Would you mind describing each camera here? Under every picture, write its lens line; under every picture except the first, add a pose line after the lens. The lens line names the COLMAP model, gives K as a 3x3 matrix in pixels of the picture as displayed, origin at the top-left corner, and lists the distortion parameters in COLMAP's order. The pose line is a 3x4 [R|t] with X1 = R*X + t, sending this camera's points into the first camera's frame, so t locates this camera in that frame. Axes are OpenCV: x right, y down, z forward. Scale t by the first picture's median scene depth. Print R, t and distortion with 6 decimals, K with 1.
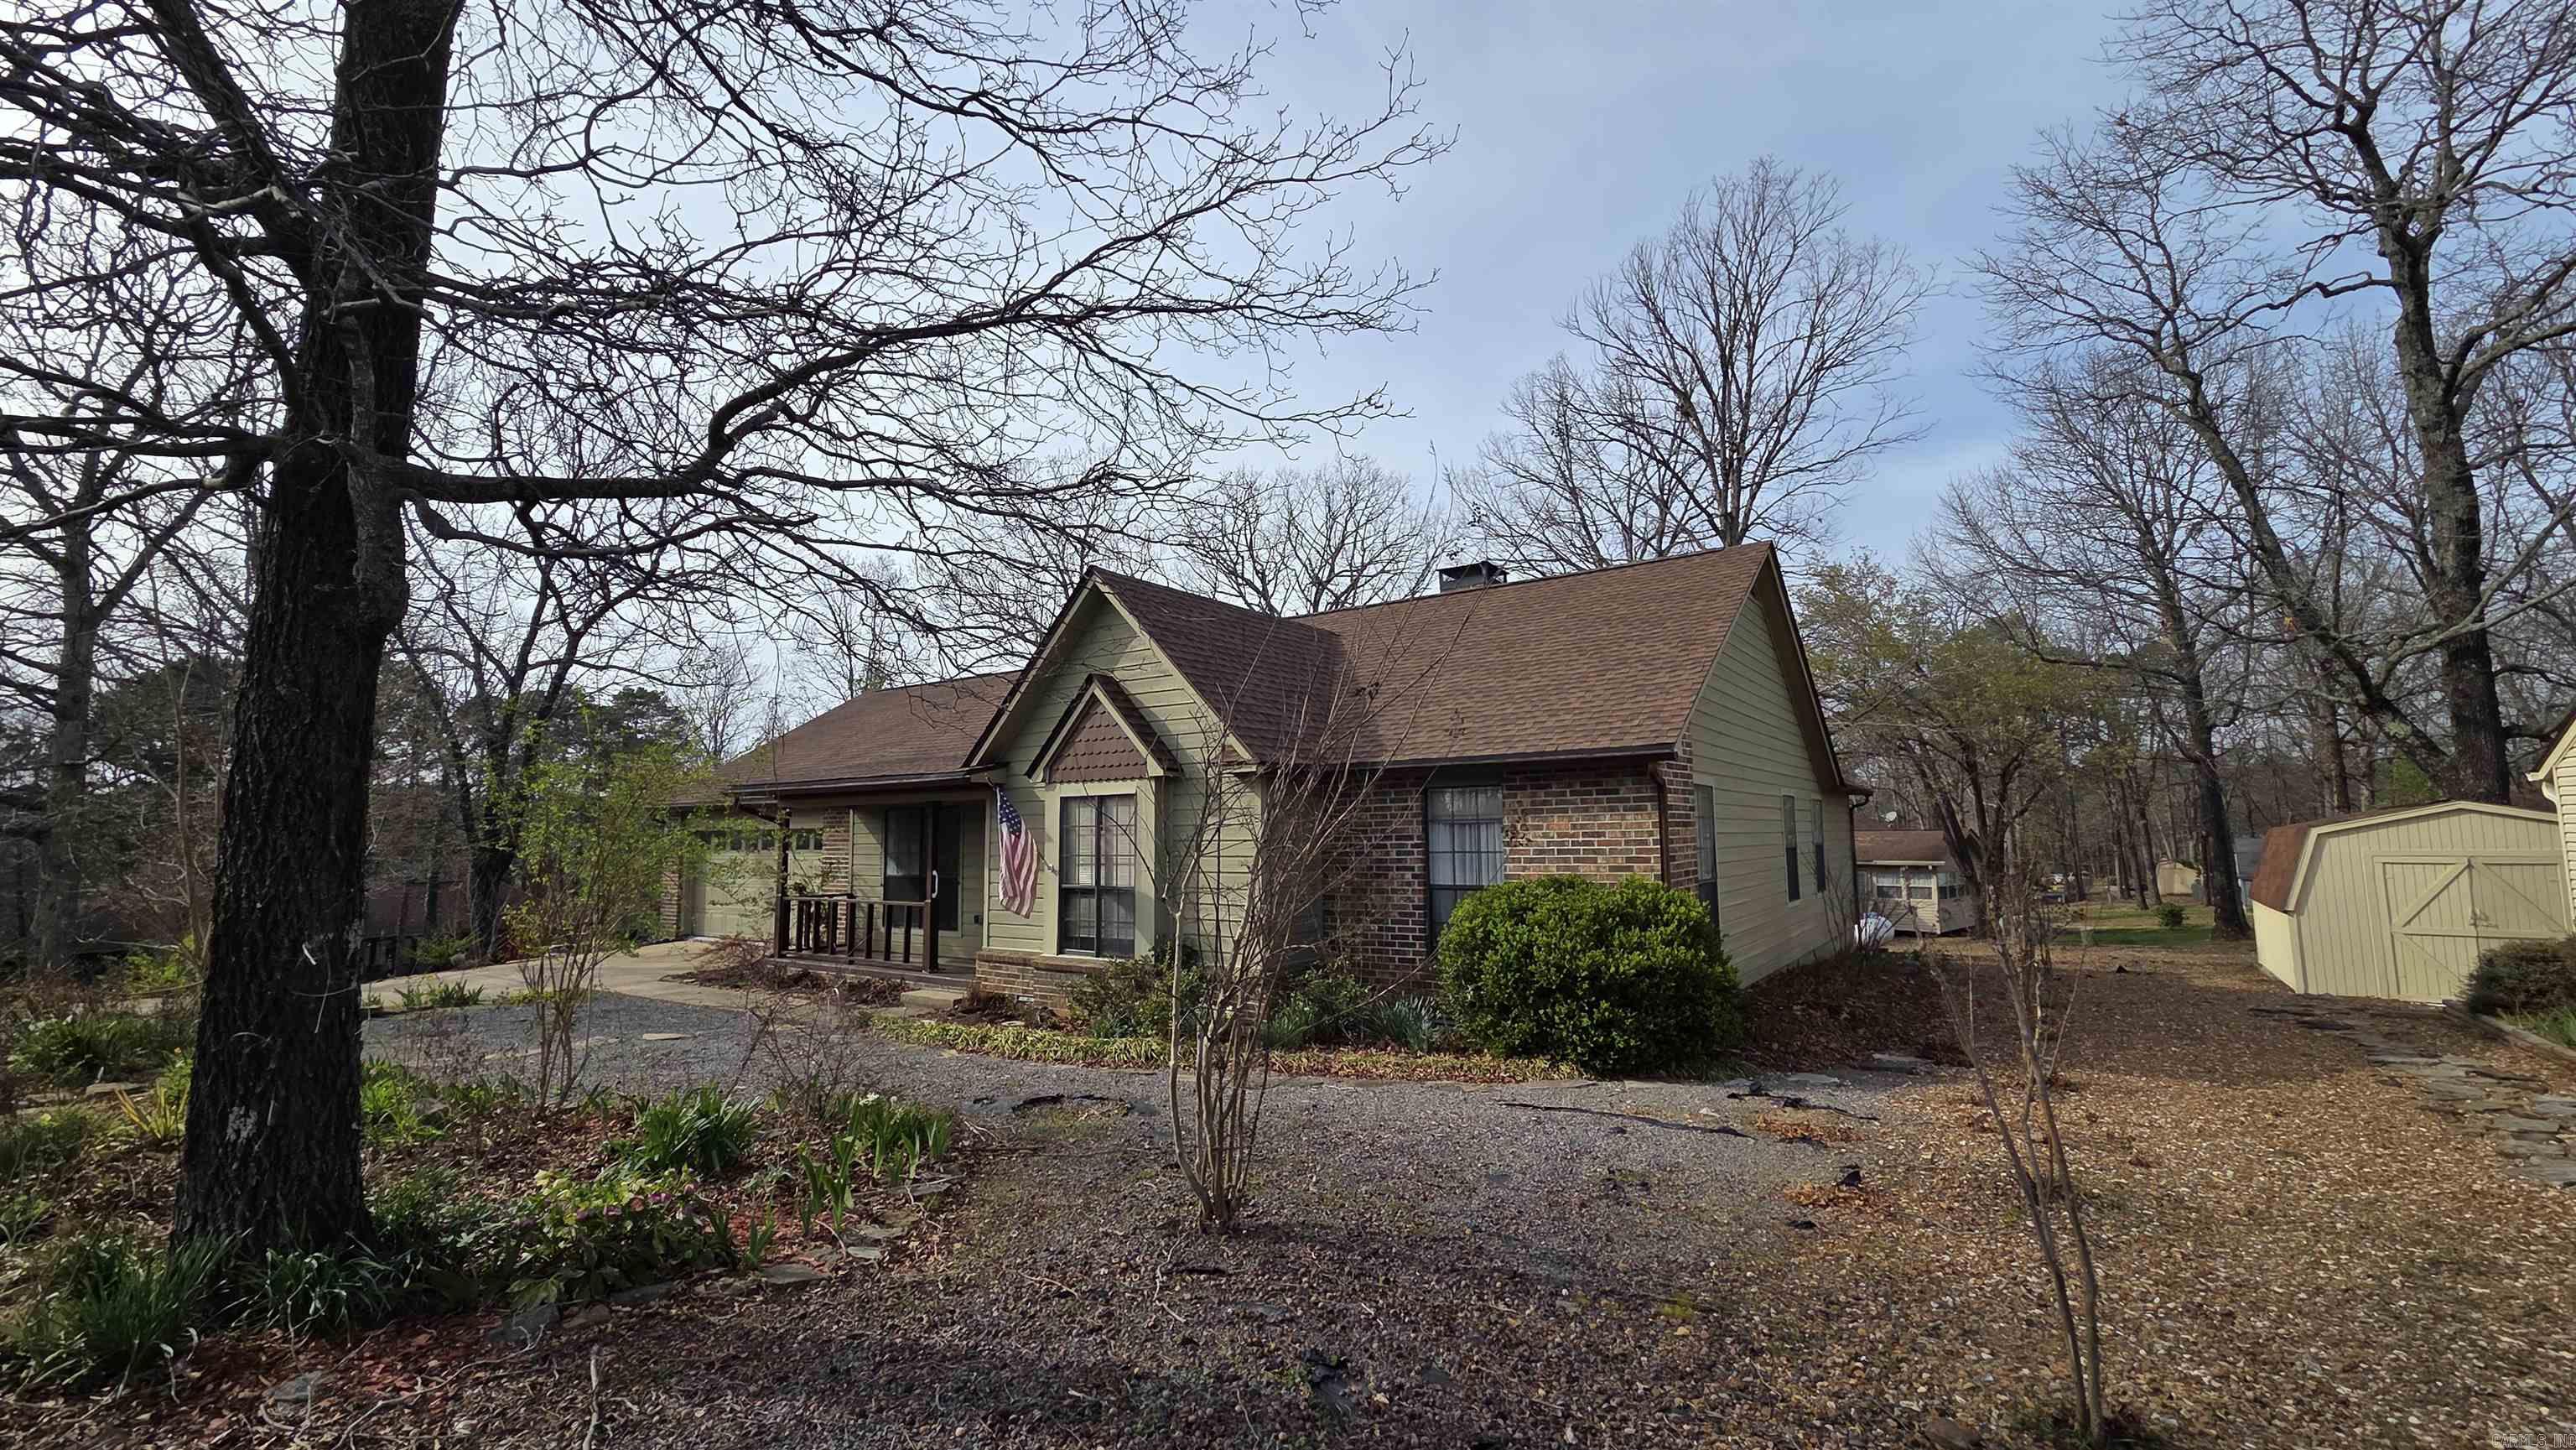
lens RADIAL K [[1049.4, 0, 1289.0], [0, 1049.4, 727.7], [0, 0, 1]] dist [0.002799, -0.000277]
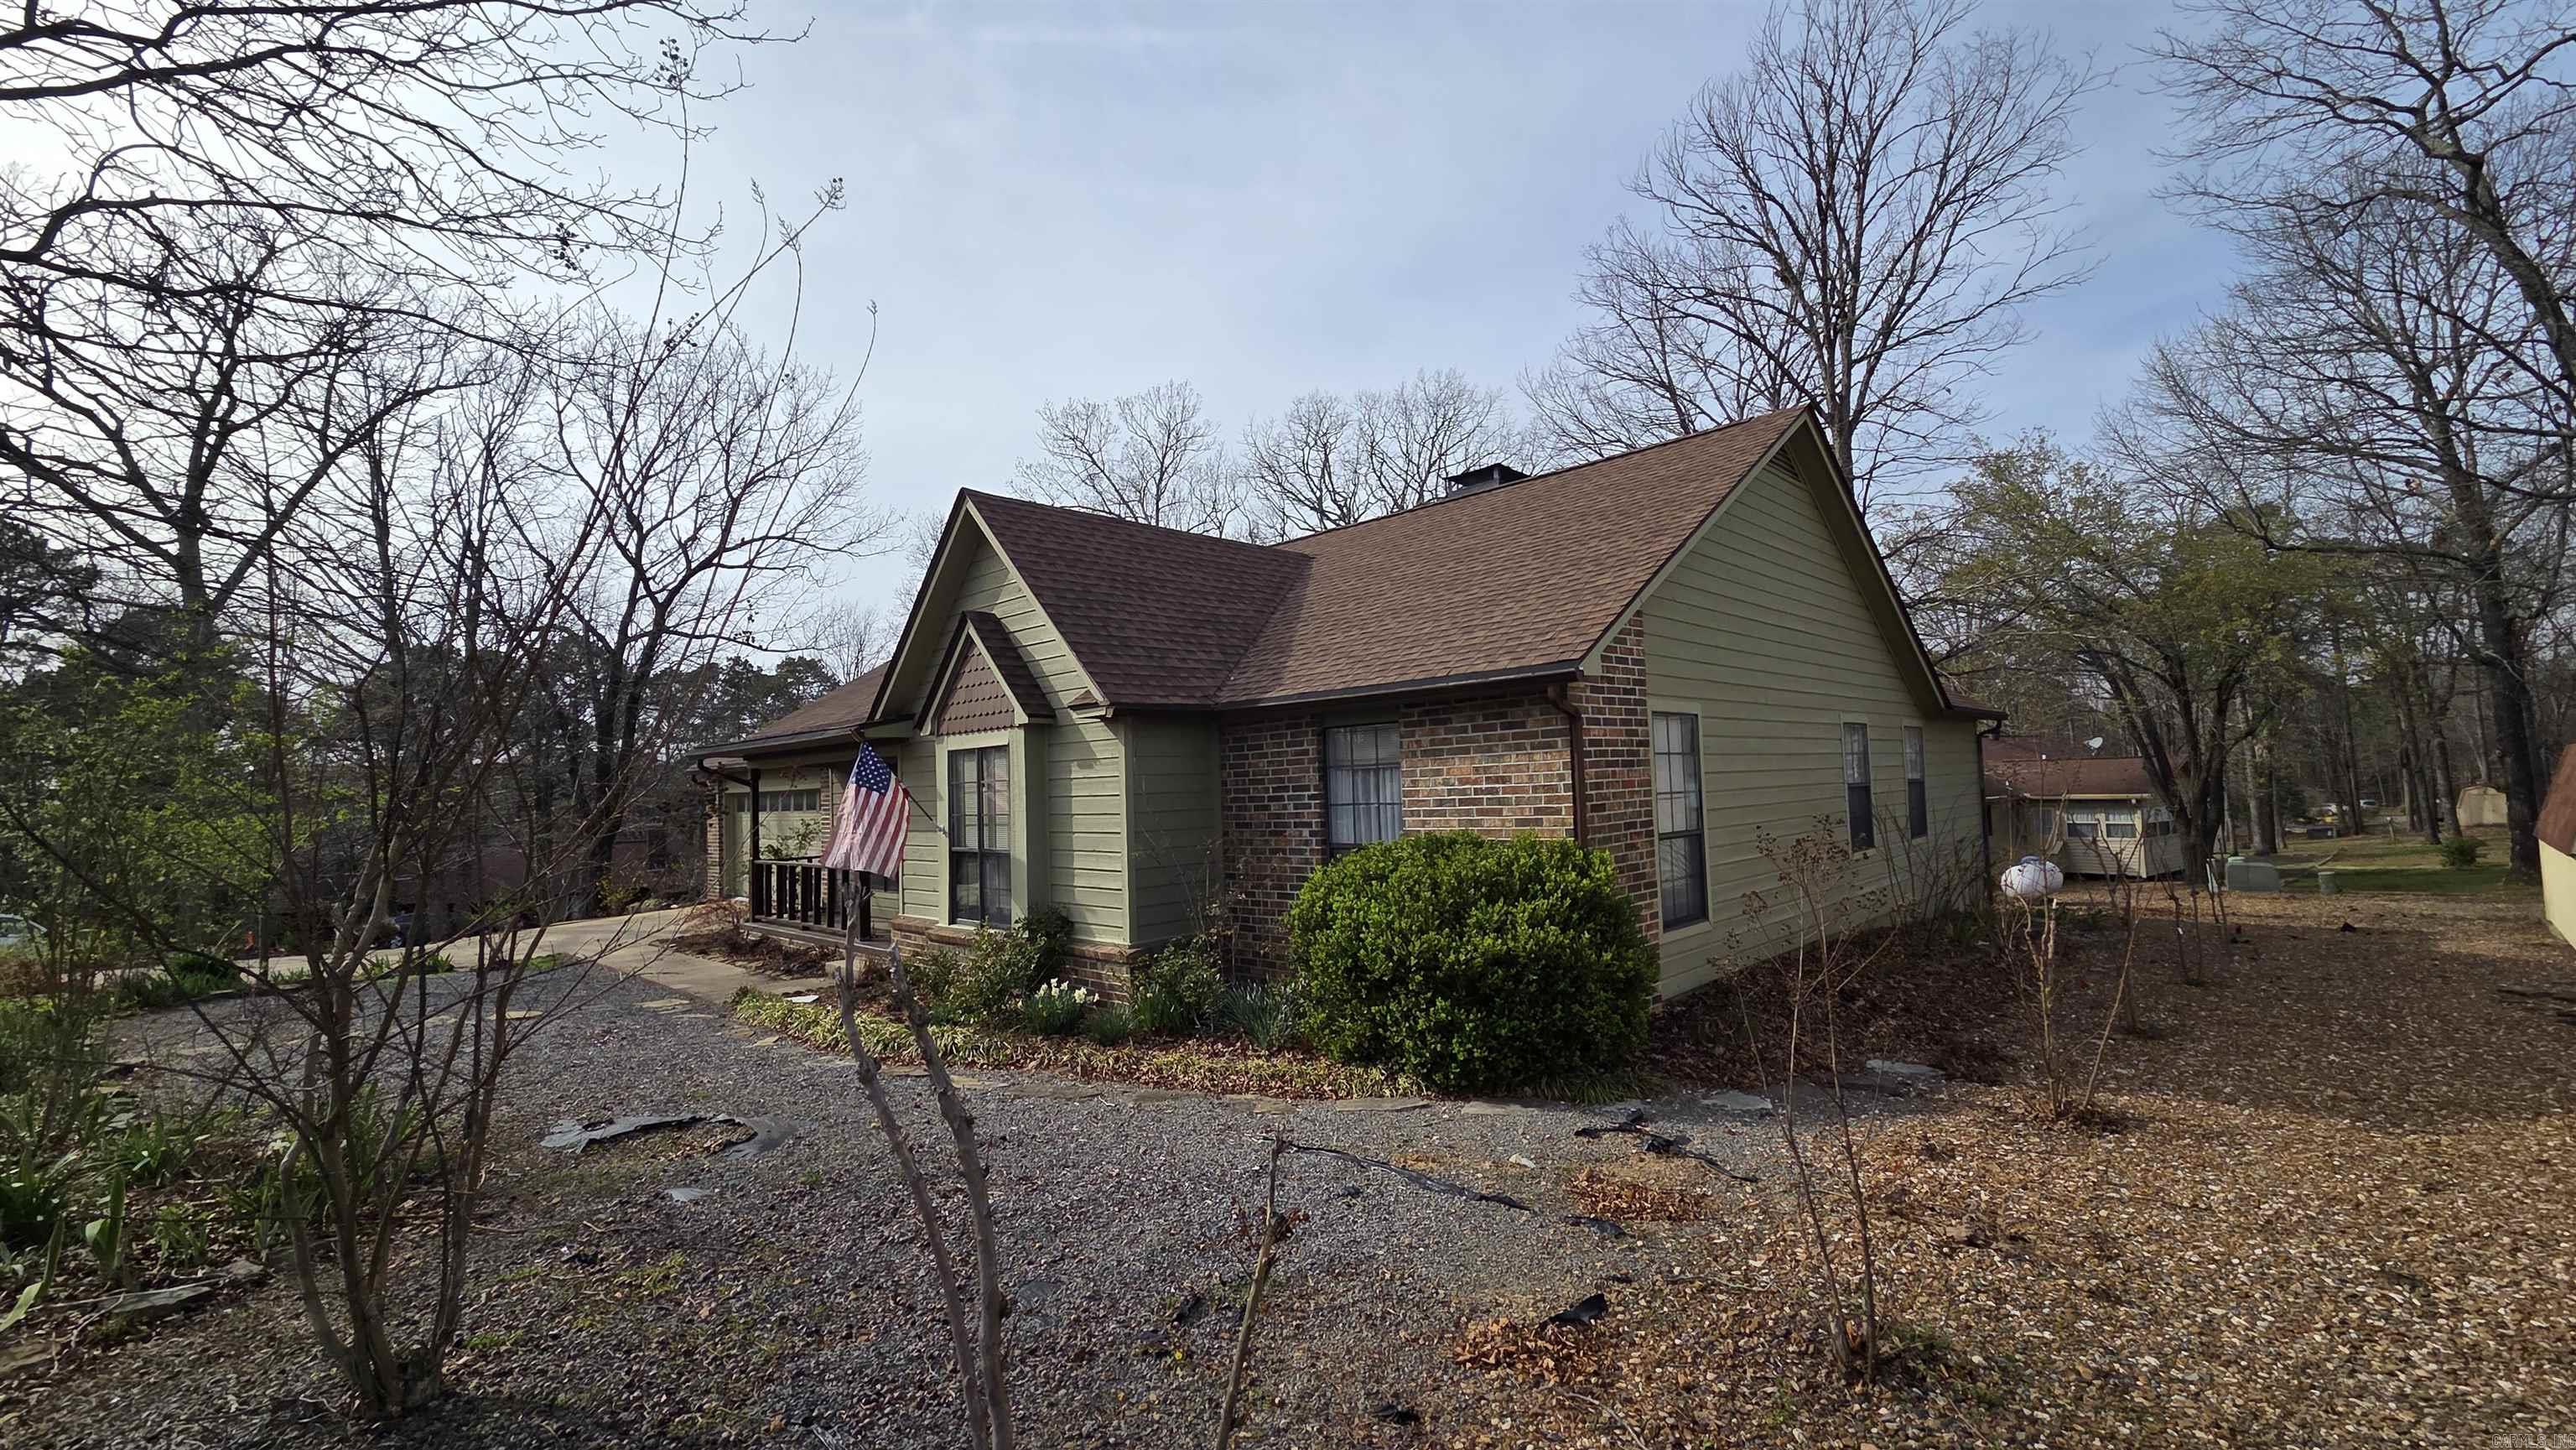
lens RADIAL K [[1052.2, 0, 1288.0], [0, 1052.2, 725.0], [0, 0, 1]] dist [0.000920, -0.000326]
pose [[0.986914, -0.032427, -0.157951, 0.213834], [0.040065, 0.998164, 0.045417, 0.014857], [0.156188, -0.051151, 0.986402, 0.159001]]
